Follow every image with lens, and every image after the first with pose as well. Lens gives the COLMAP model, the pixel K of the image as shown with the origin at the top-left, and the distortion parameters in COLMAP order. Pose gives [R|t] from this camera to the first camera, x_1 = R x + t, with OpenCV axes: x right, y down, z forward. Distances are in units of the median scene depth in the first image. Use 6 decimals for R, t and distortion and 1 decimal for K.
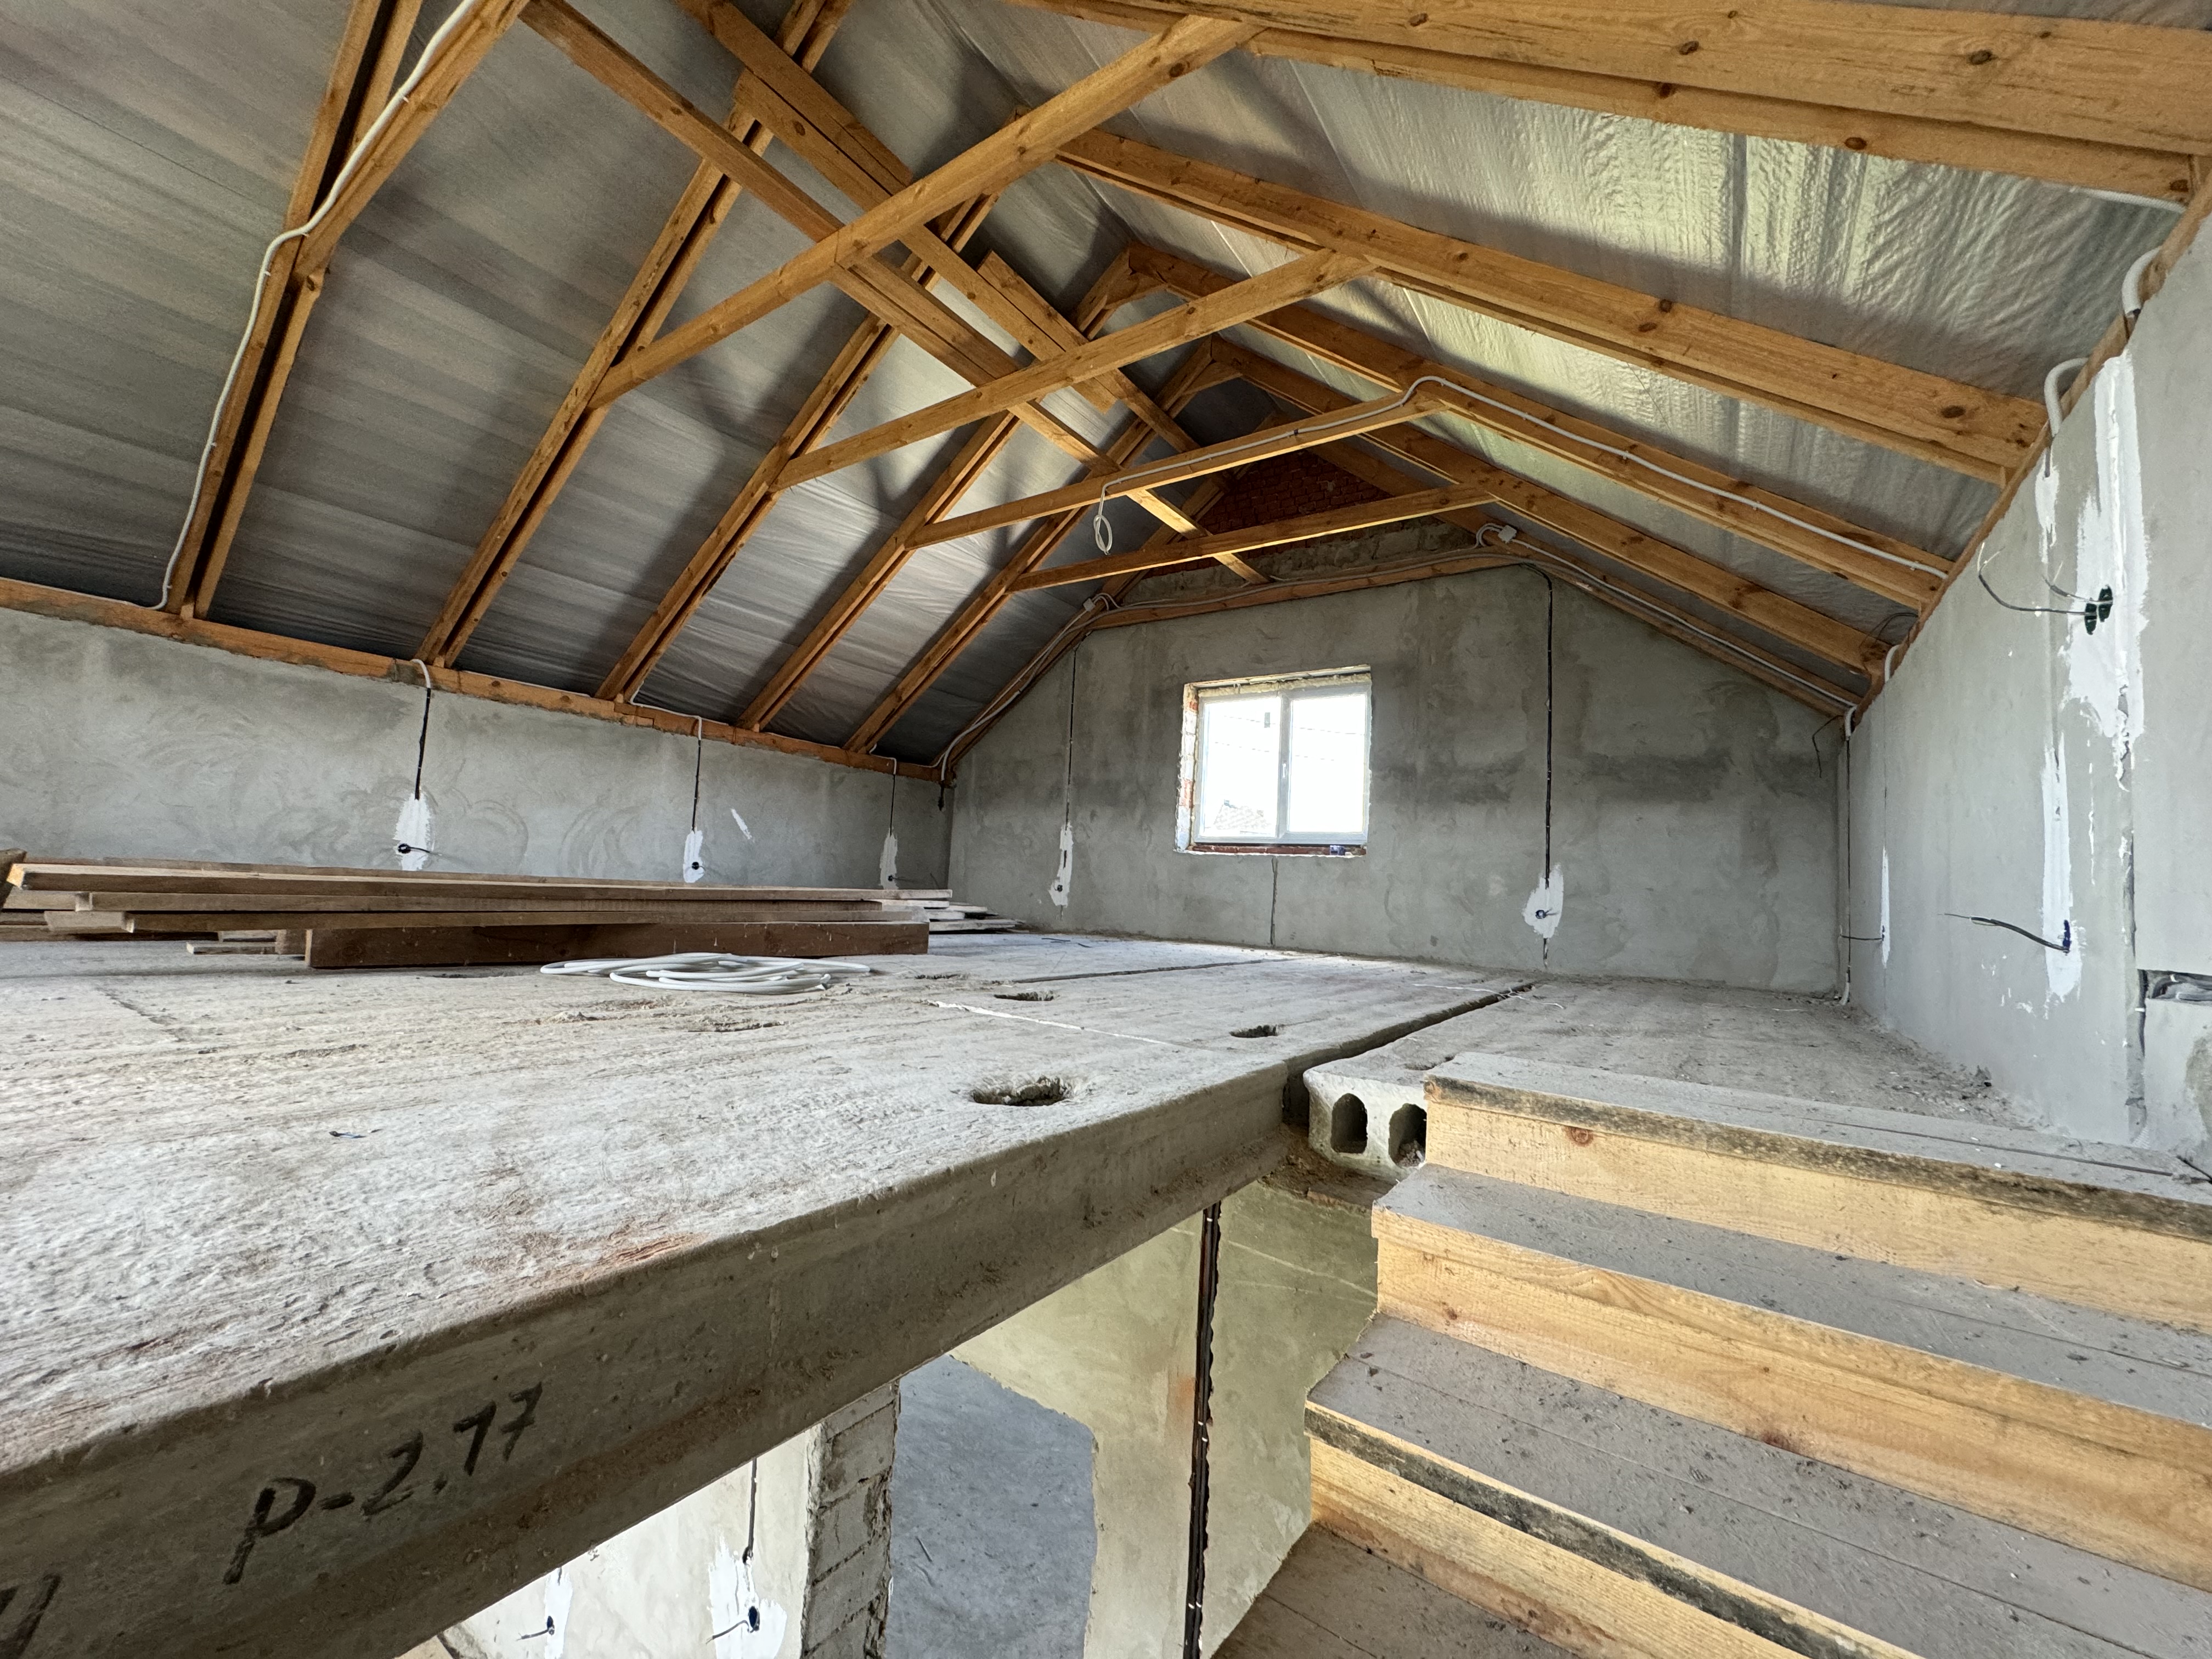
lens RADIAL K [[885.1, 0, 1107.0], [0, 885.1, 824.8], [0, 0, 1]] dist [-0.002389, 0.000969]
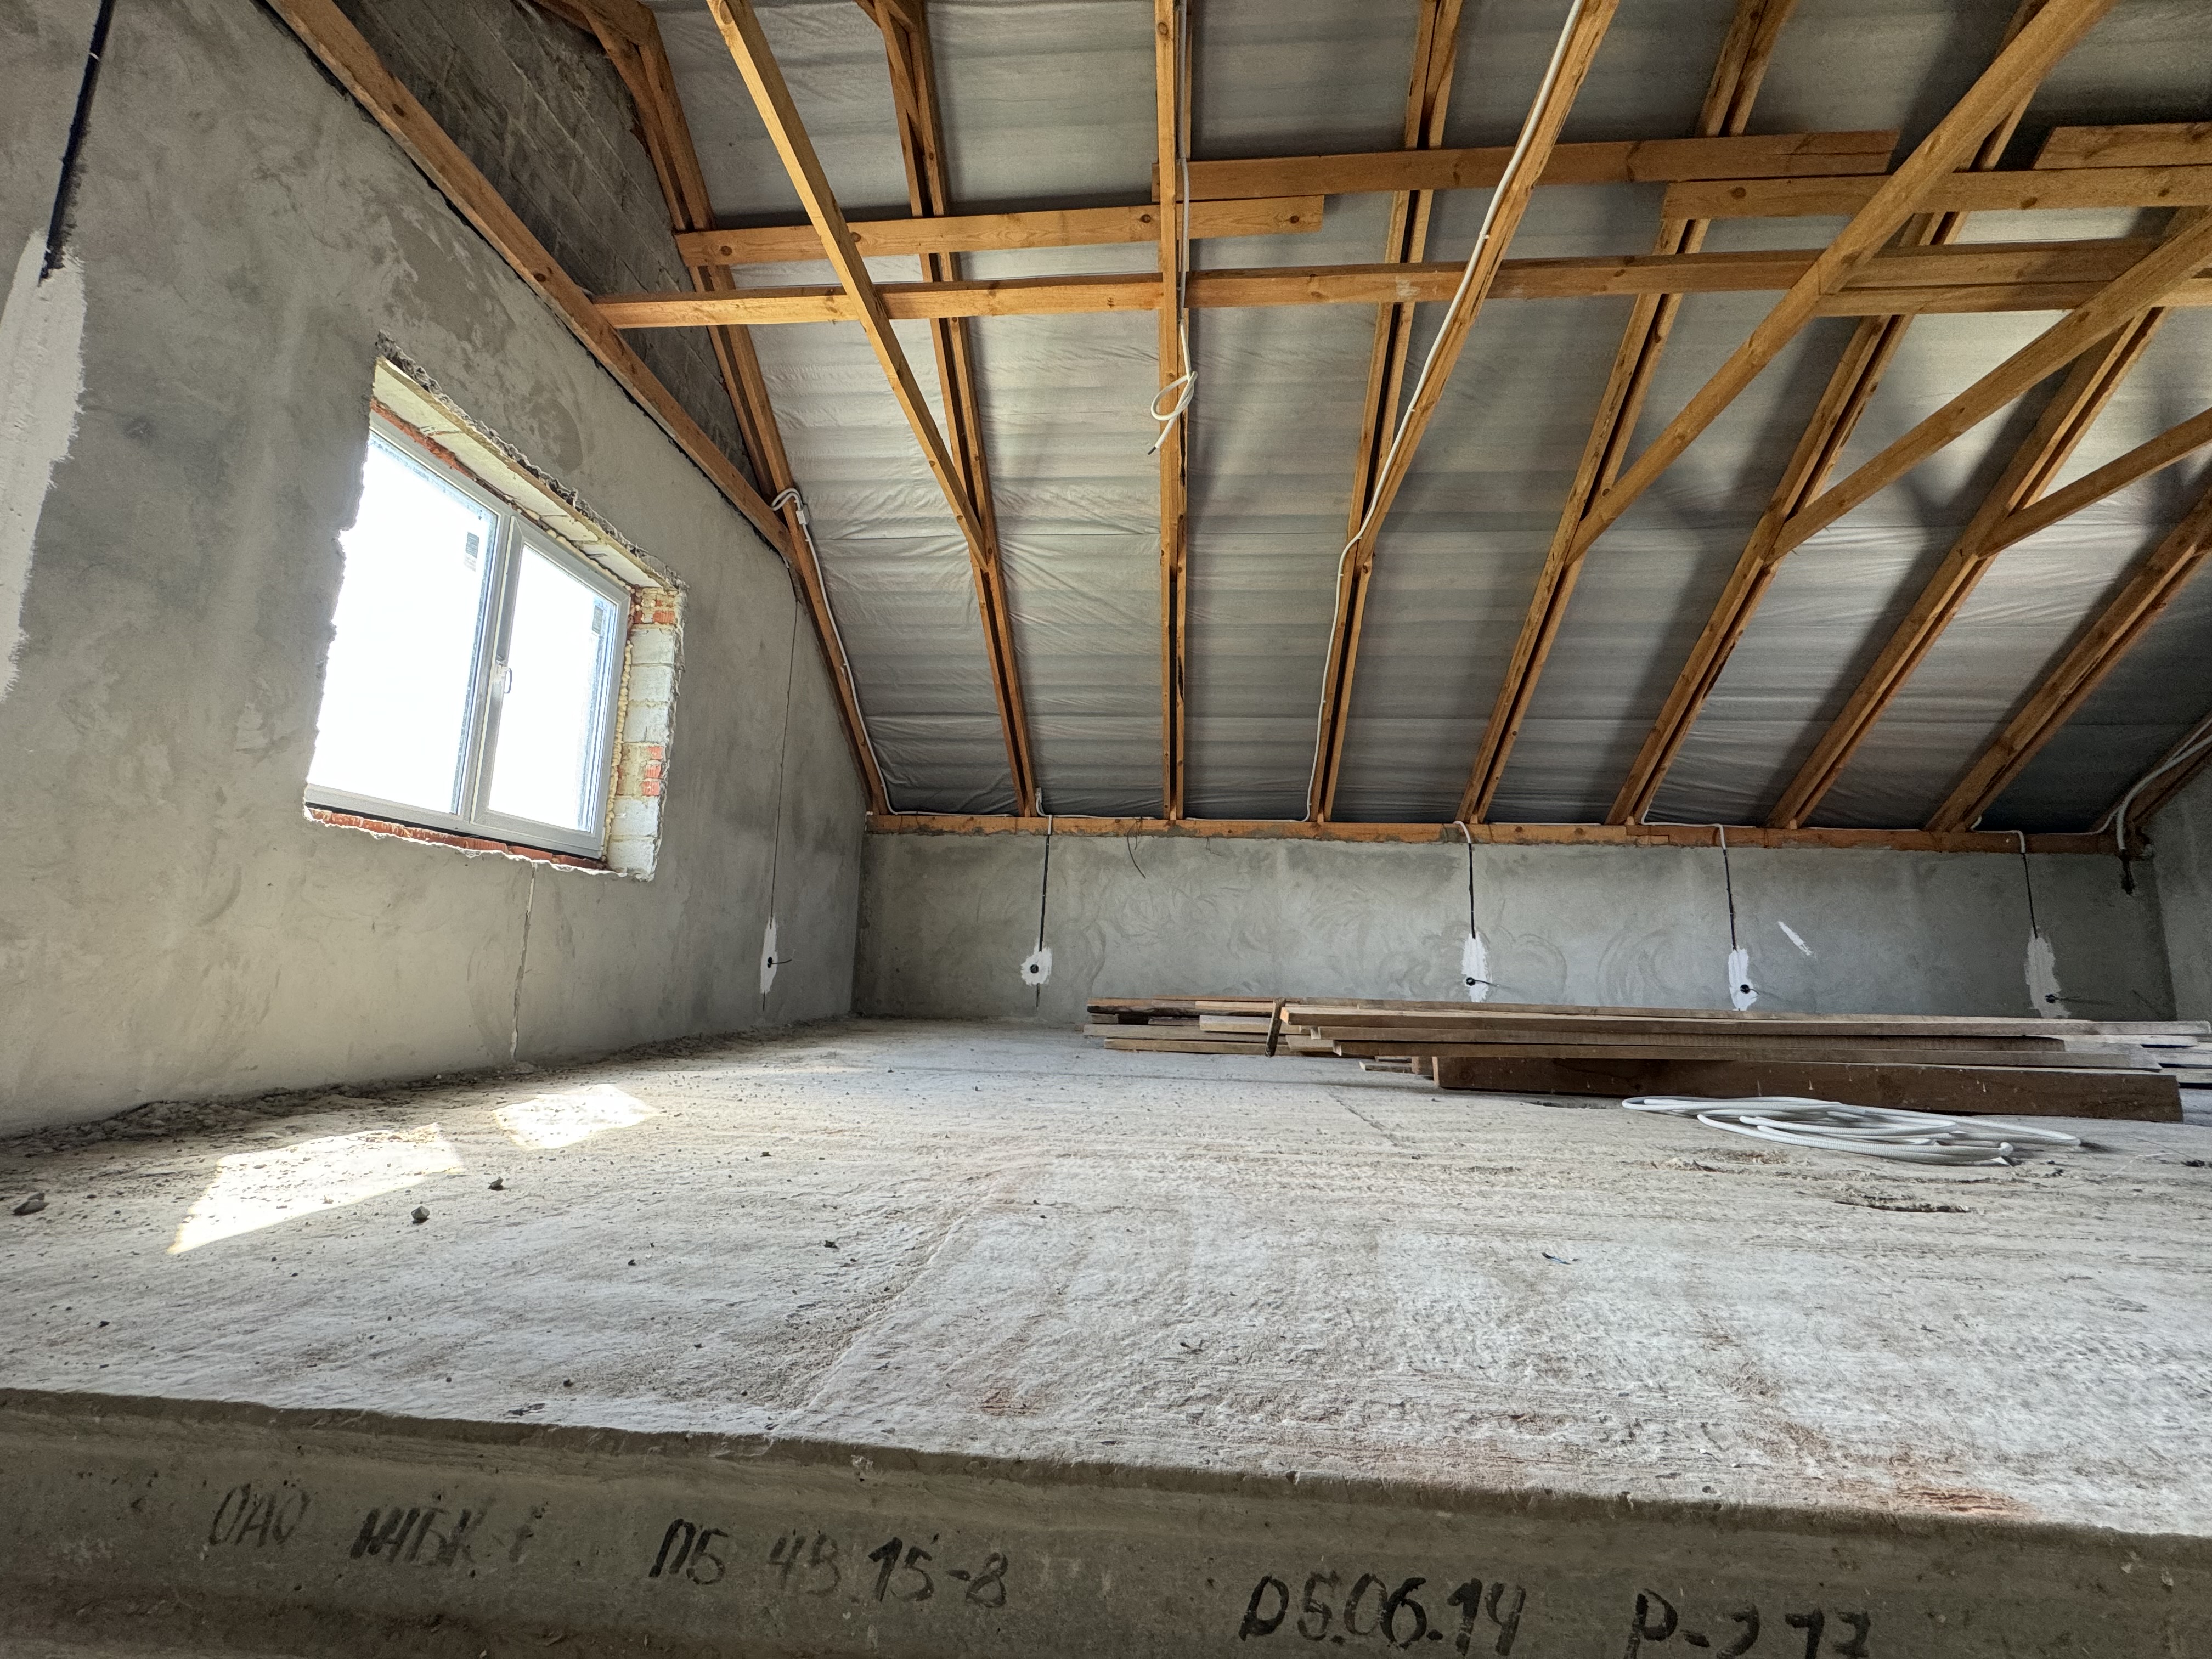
lens RADIAL K [[885.1, 0, 1098.4], [0, 885.1, 823.2], [0, 0, 1]] dist [-0.002389, 0.000969]
pose [[0.506864, -0.178665, -0.843308, -0.021999], [0.065265, 0.983431, -0.169124, -0.017599], [0.859552, 0.030685, 0.510126, -0.041148]]
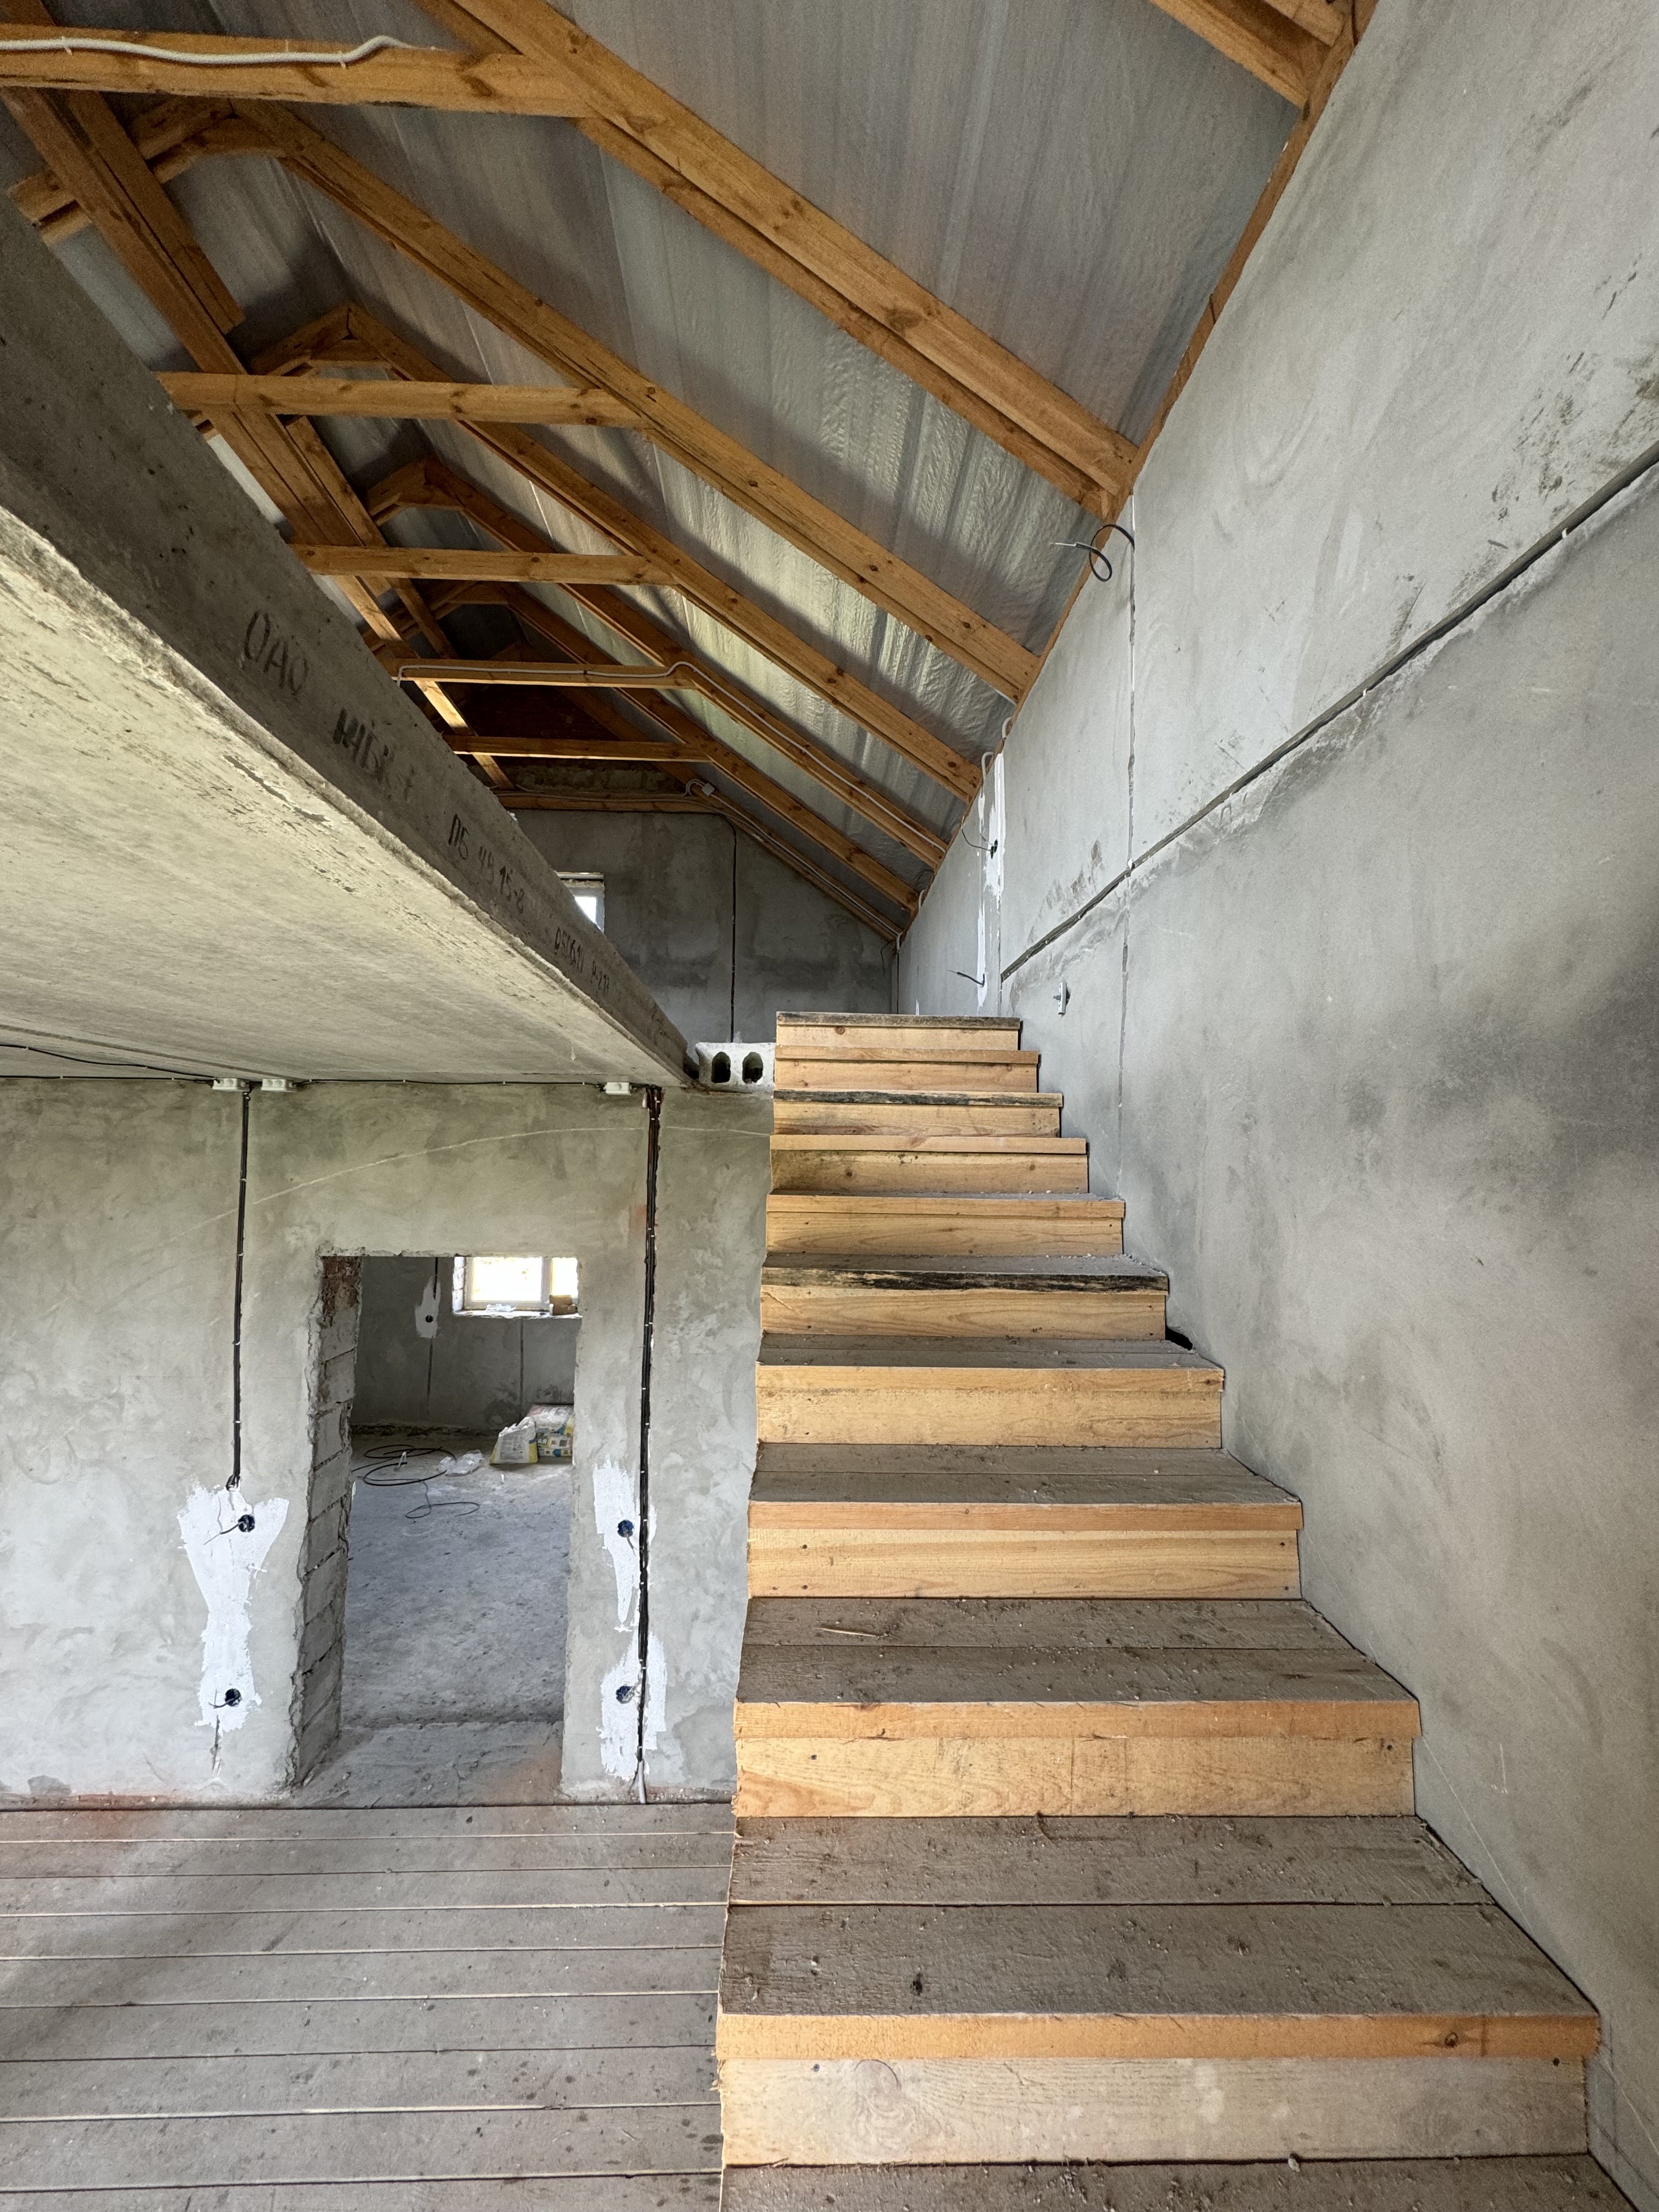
lens RADIAL K [[885.1, 0, 842.5], [0, 885.1, 1107.8], [0, 0, 1]] dist [-0.002389, 0.000969]
pose [[0.786713, -0.006204, 0.617287, -0.352706], [-0.013317, 0.999546, 0.027019, 0.188381], [-0.617175, -0.029477, 0.786274, -0.333241]]
